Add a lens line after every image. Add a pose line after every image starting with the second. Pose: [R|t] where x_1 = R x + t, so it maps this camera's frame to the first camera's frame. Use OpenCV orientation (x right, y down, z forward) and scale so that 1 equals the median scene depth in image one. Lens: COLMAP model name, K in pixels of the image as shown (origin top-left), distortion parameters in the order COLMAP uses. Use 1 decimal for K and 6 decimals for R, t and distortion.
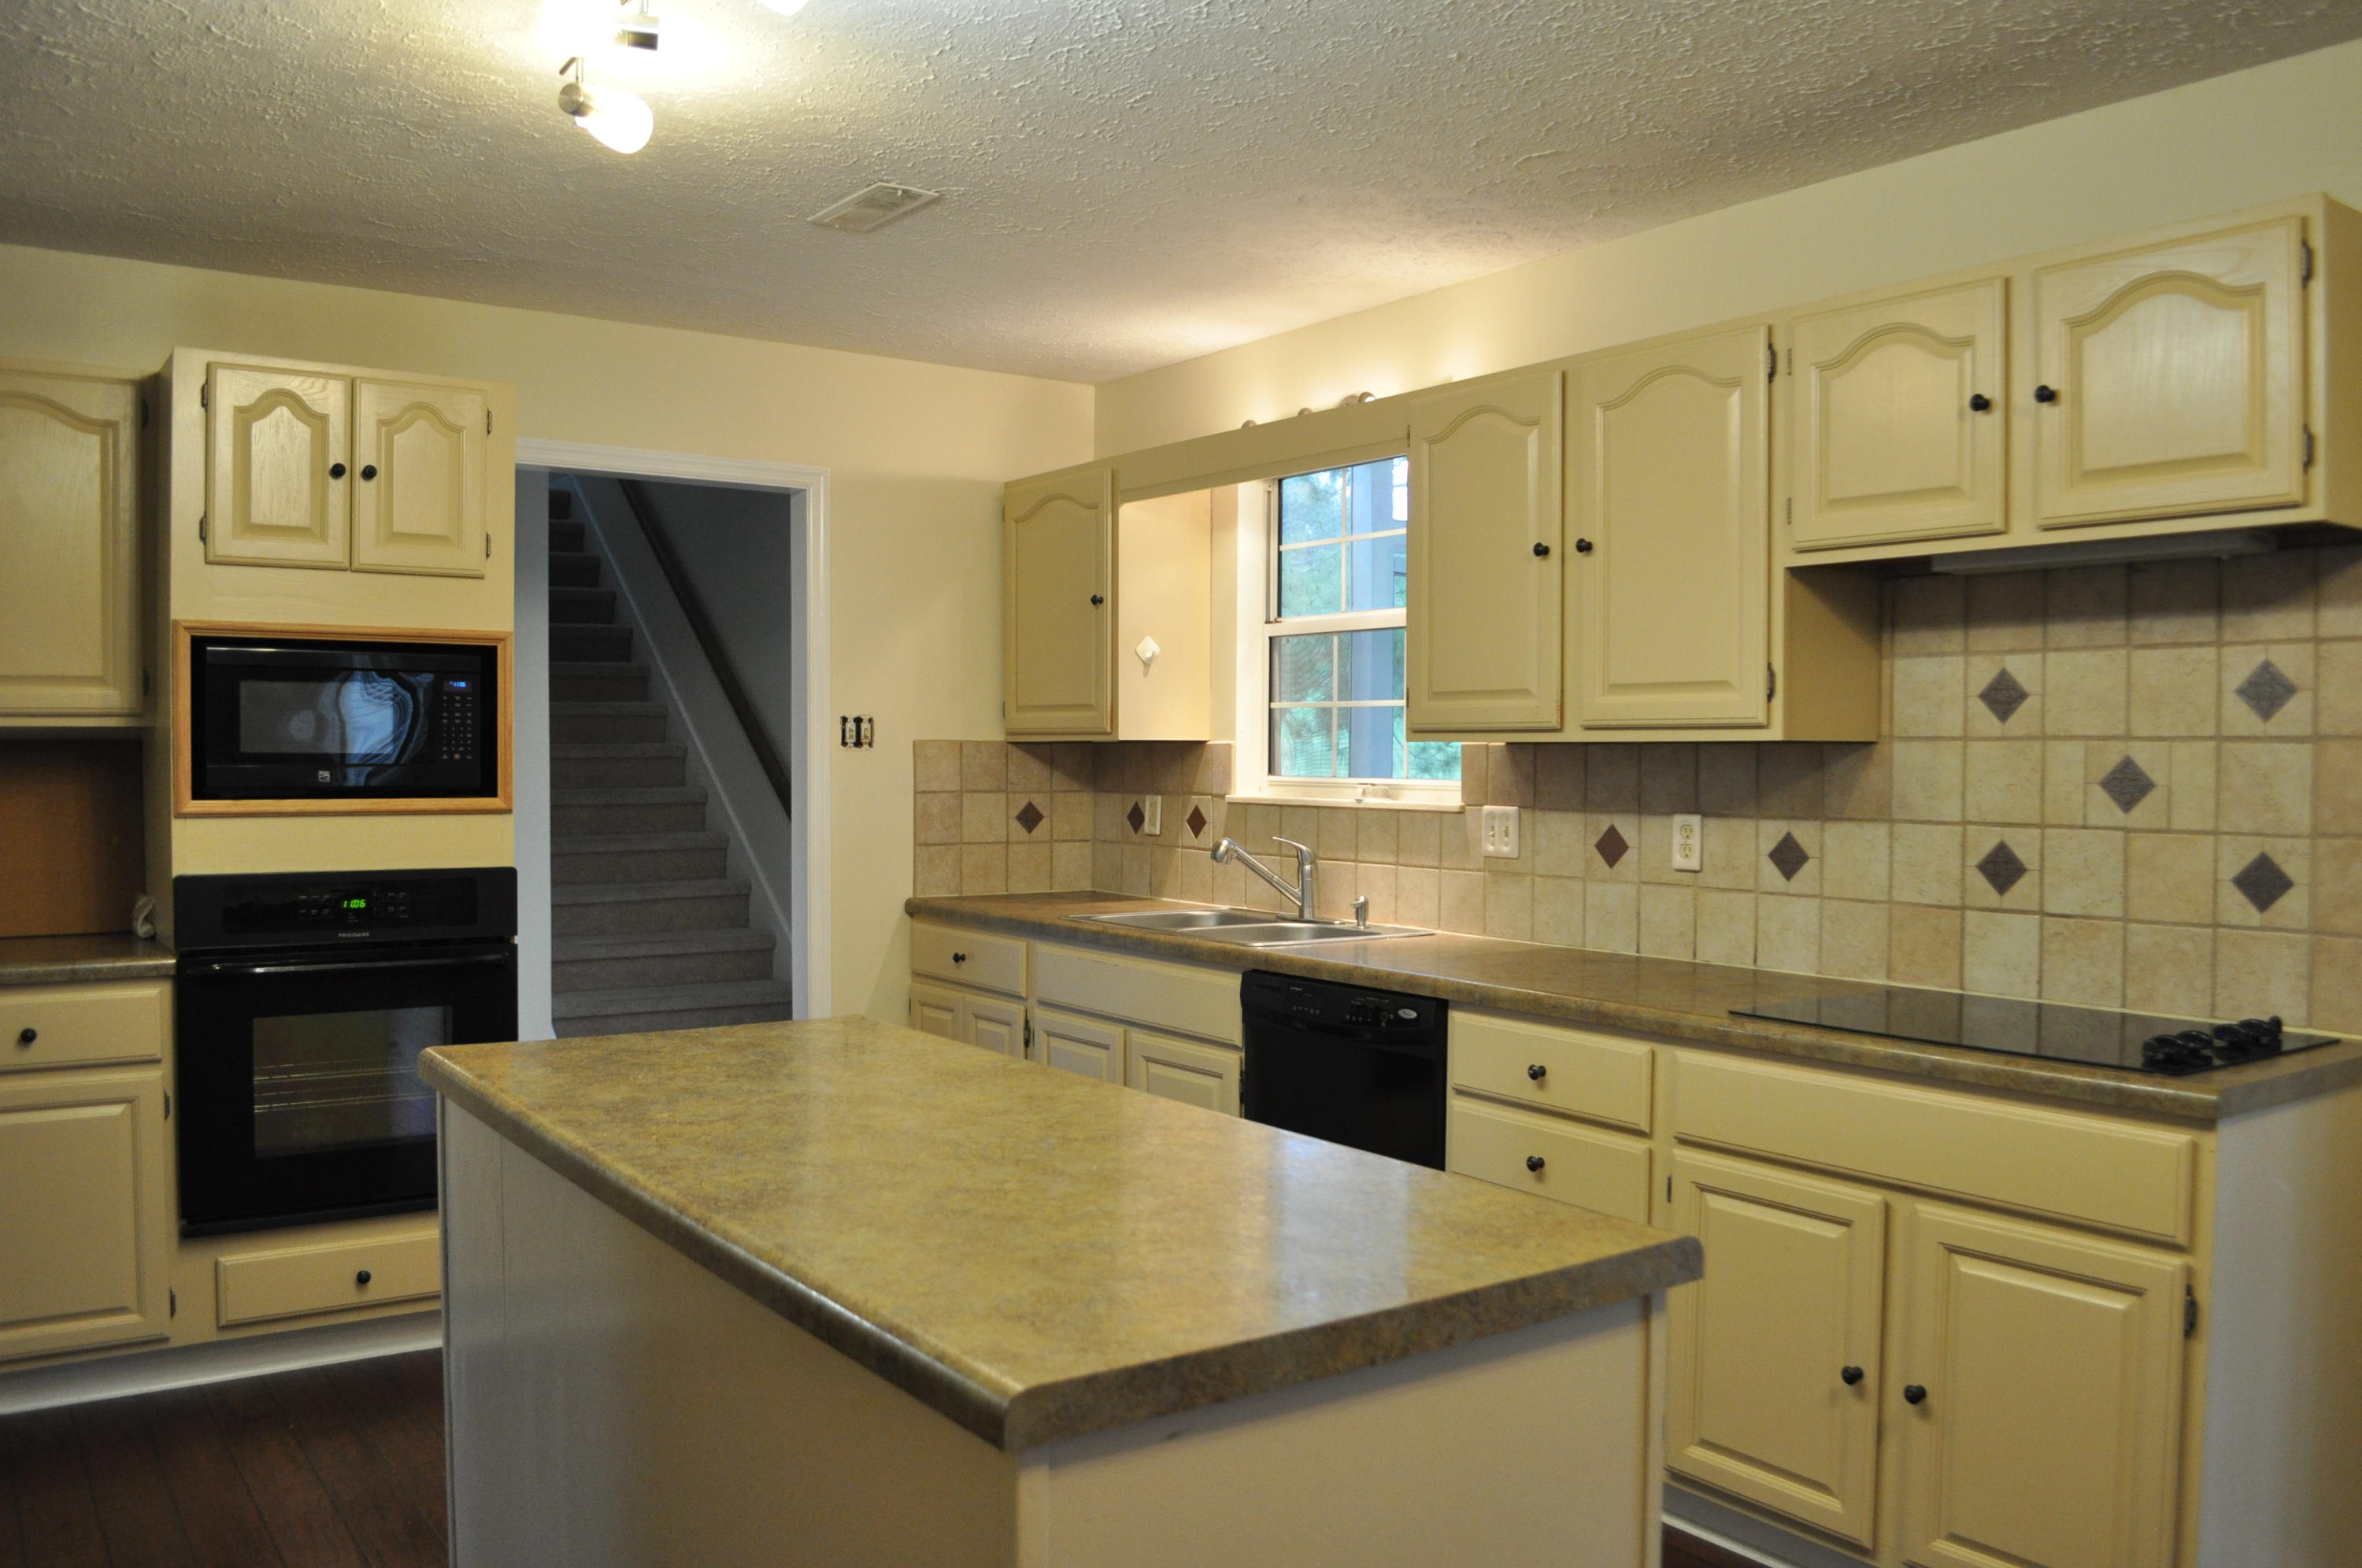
lens RADIAL K [[1854.8, 0, 1192.0], [0, 1854.8, 789.3], [0, 0, 1]] dist [-0.084091, 0.007485]
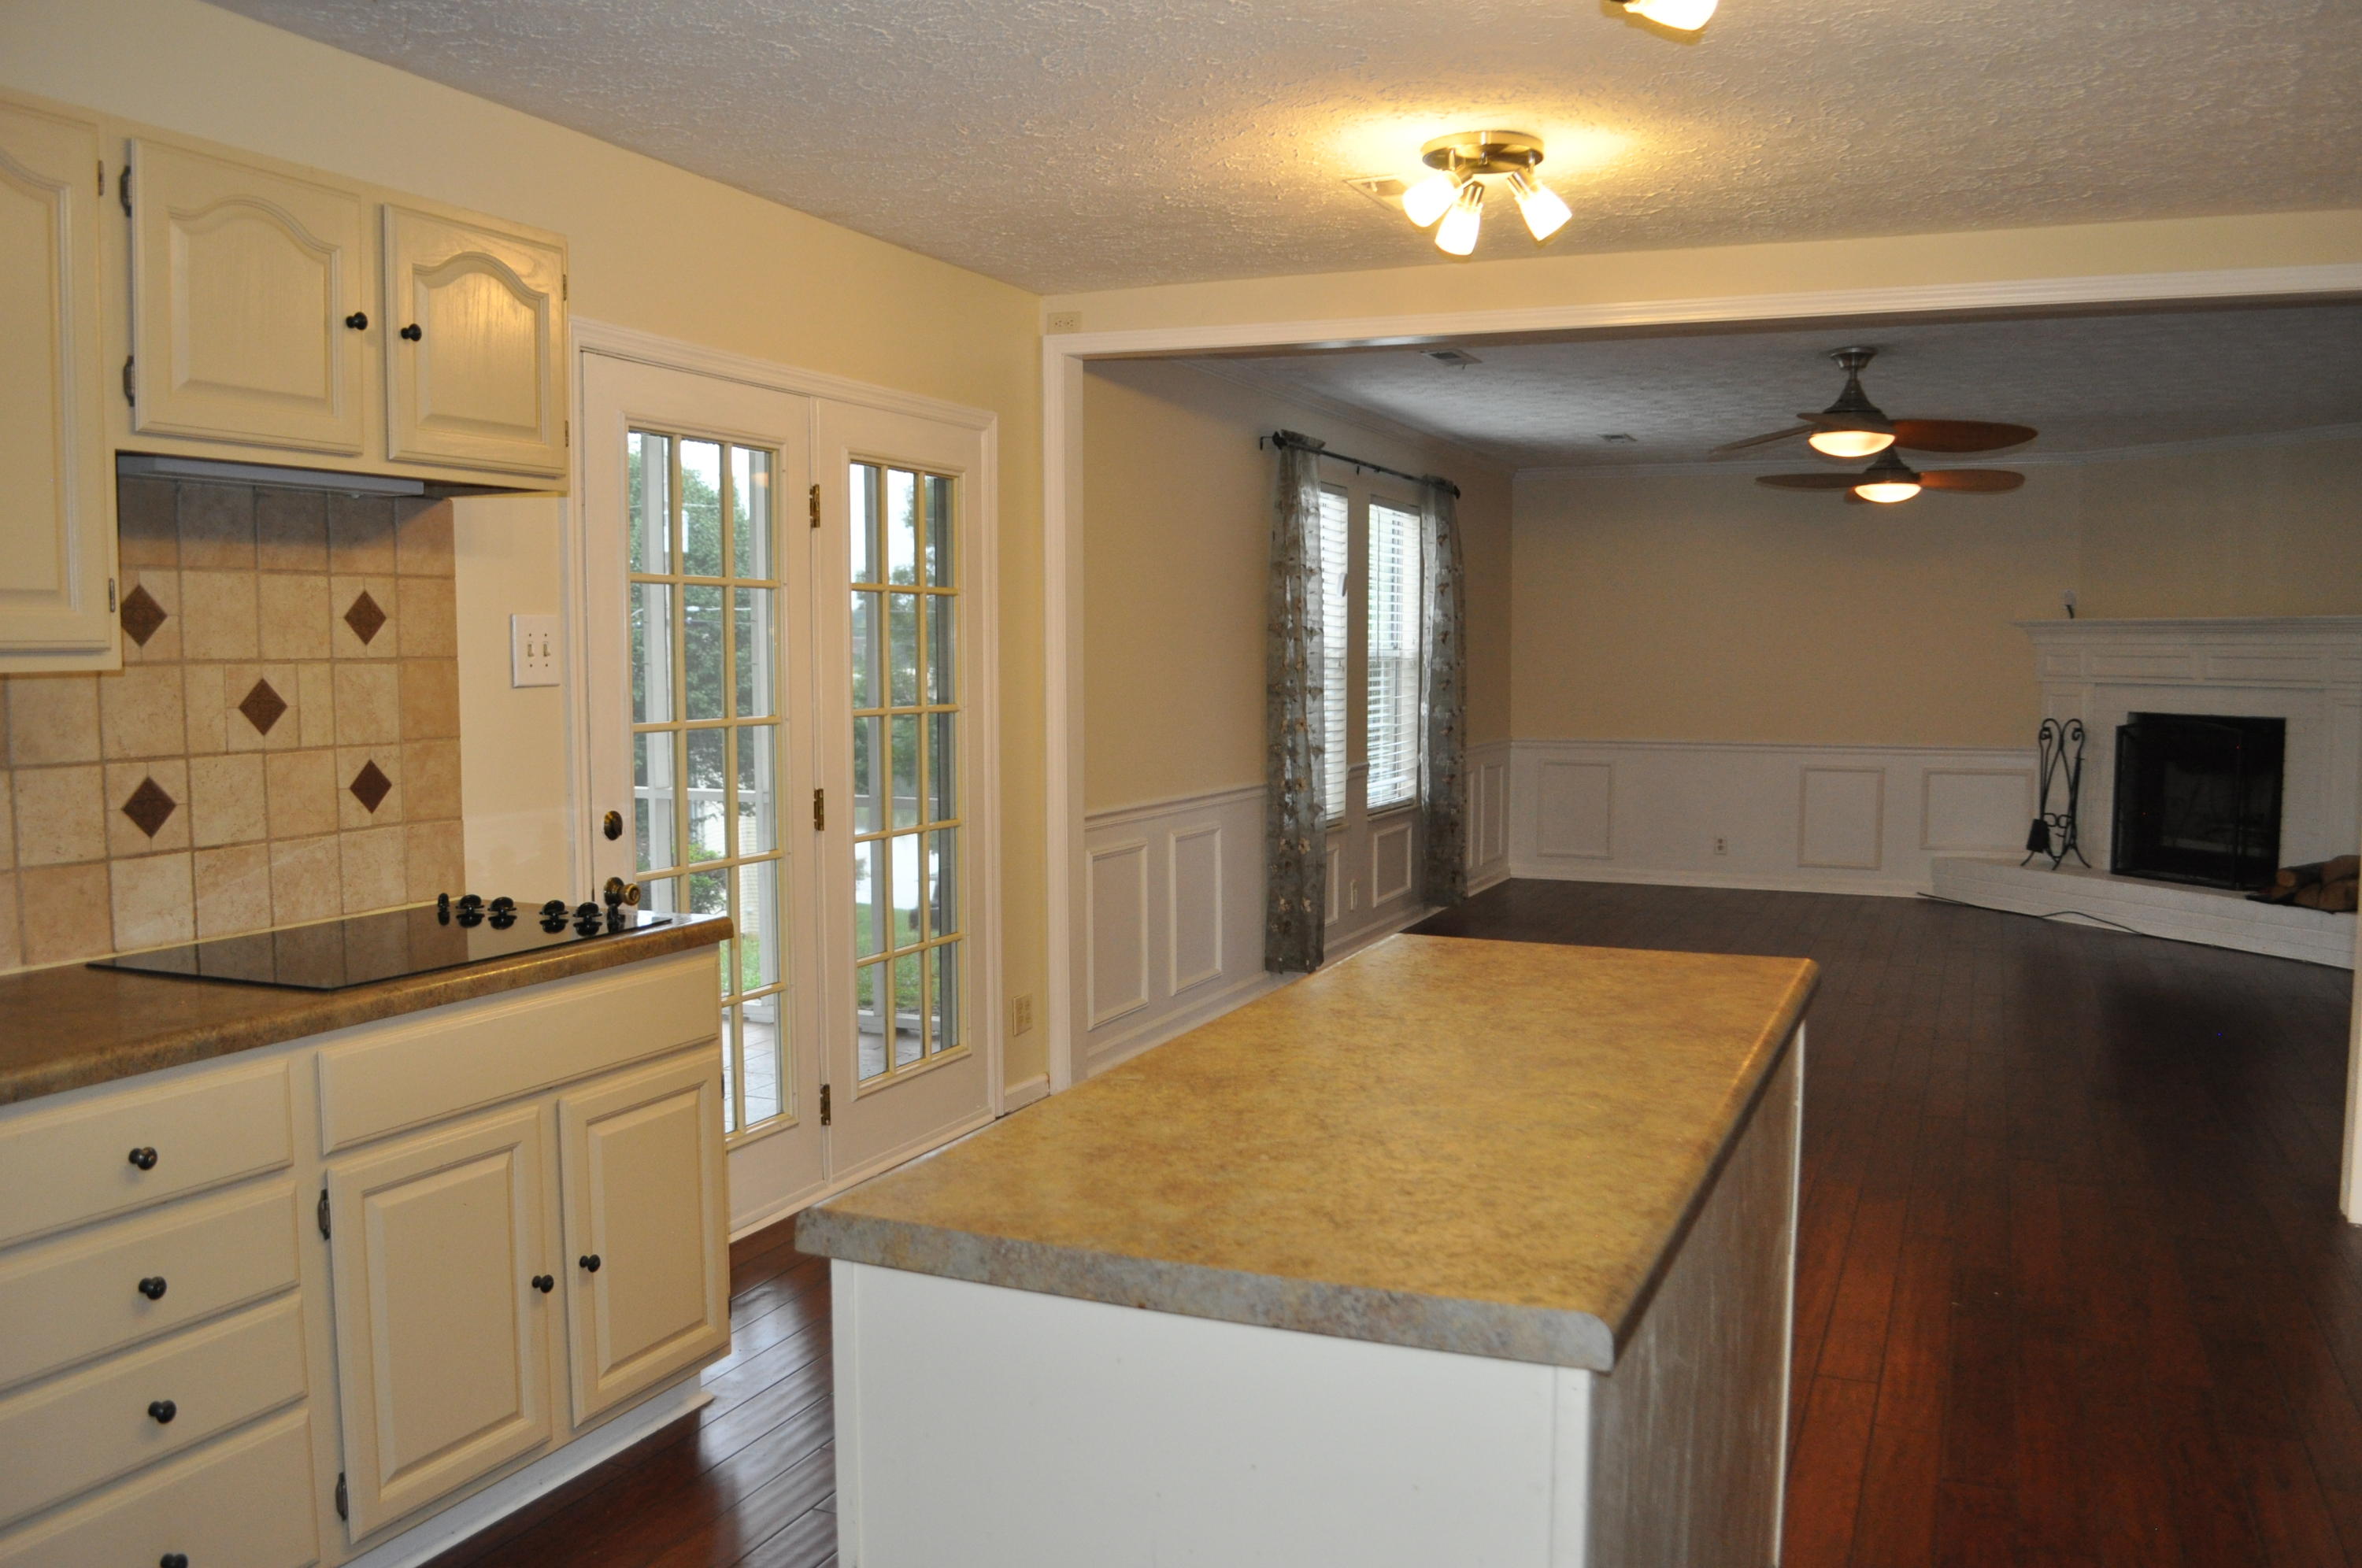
lens RADIAL K [[1854.8, 0, 1189.4], [0, 1854.8, 803.2], [0, 0, 1]] dist [-0.084091, 0.007485]
pose [[-0.514139, -0.075676, 0.854362, -0.509168], [0.018005, 0.994928, 0.098962, -0.033048], [-0.857518, 0.066263, -0.510169, 0.884672]]
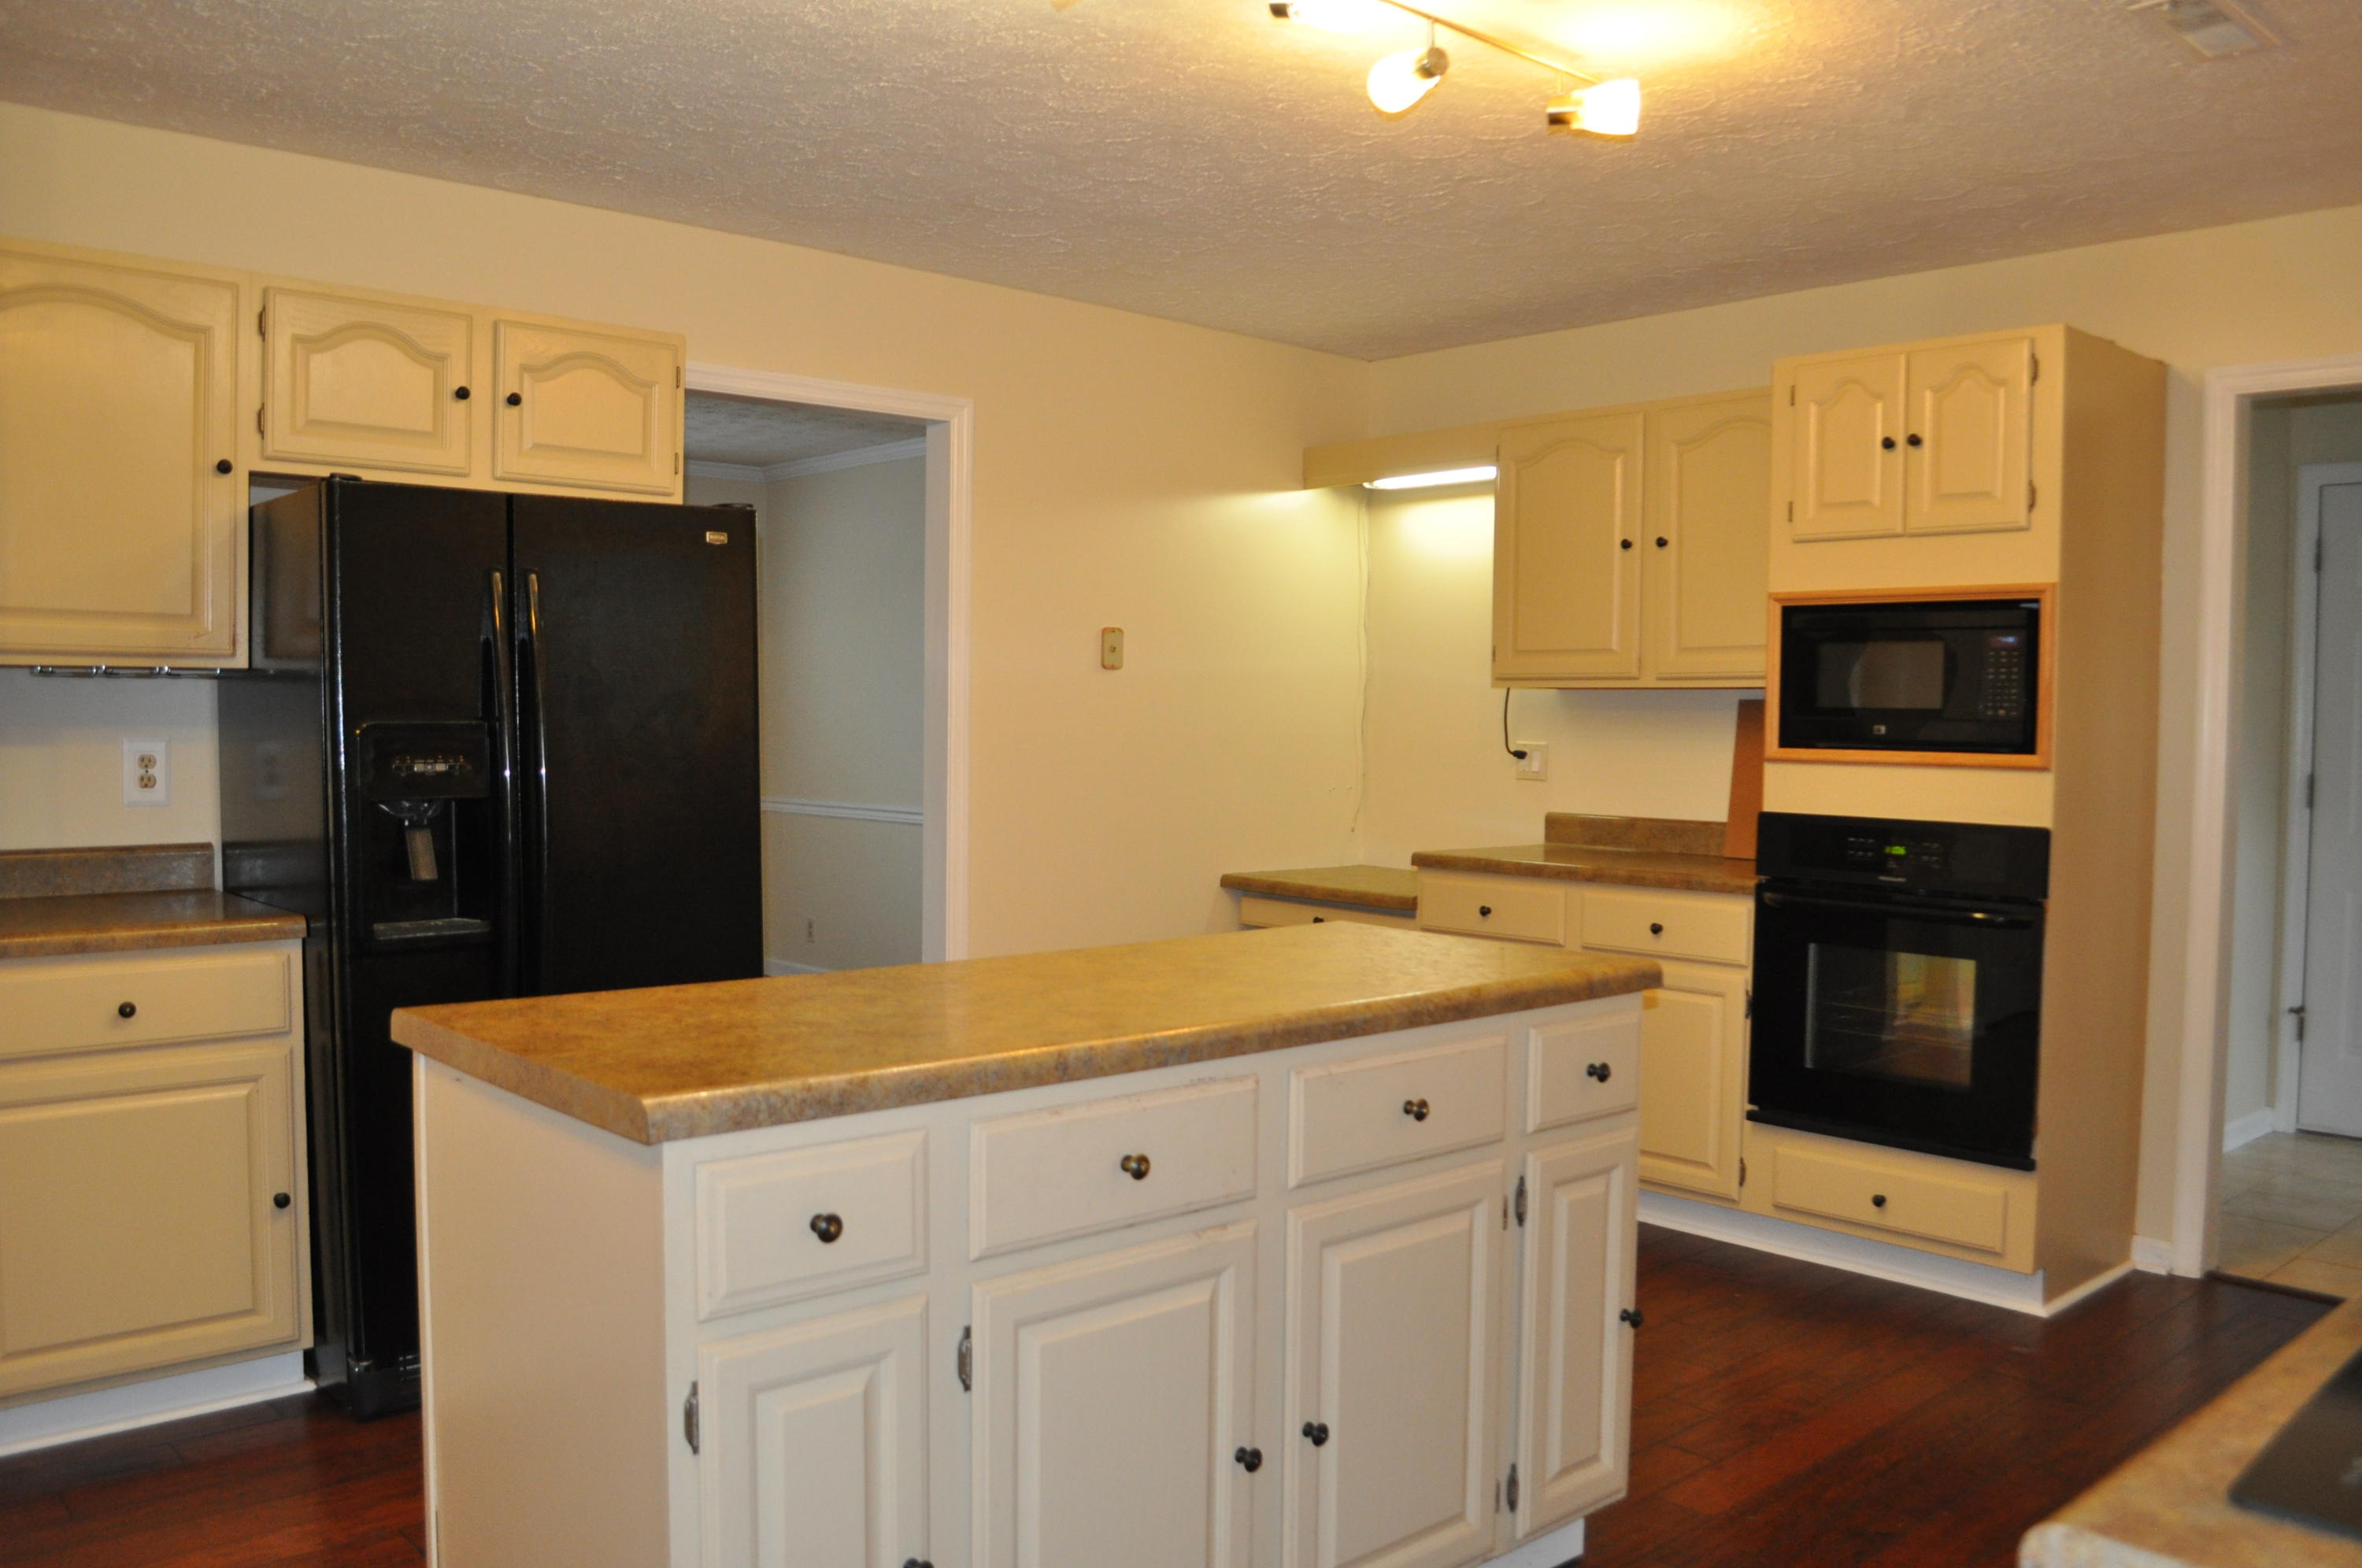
lens RADIAL K [[1854.8, 0, 1192.5], [0, 1854.8, 800.7], [0, 0, 1]] dist [-0.084091, 0.007485]
pose [[0.102720, 0.040905, -0.993869, 0.582091], [-0.034768, 0.998691, 0.037510, 0.008777], [0.994103, 0.030702, 0.104008, 0.499308]]
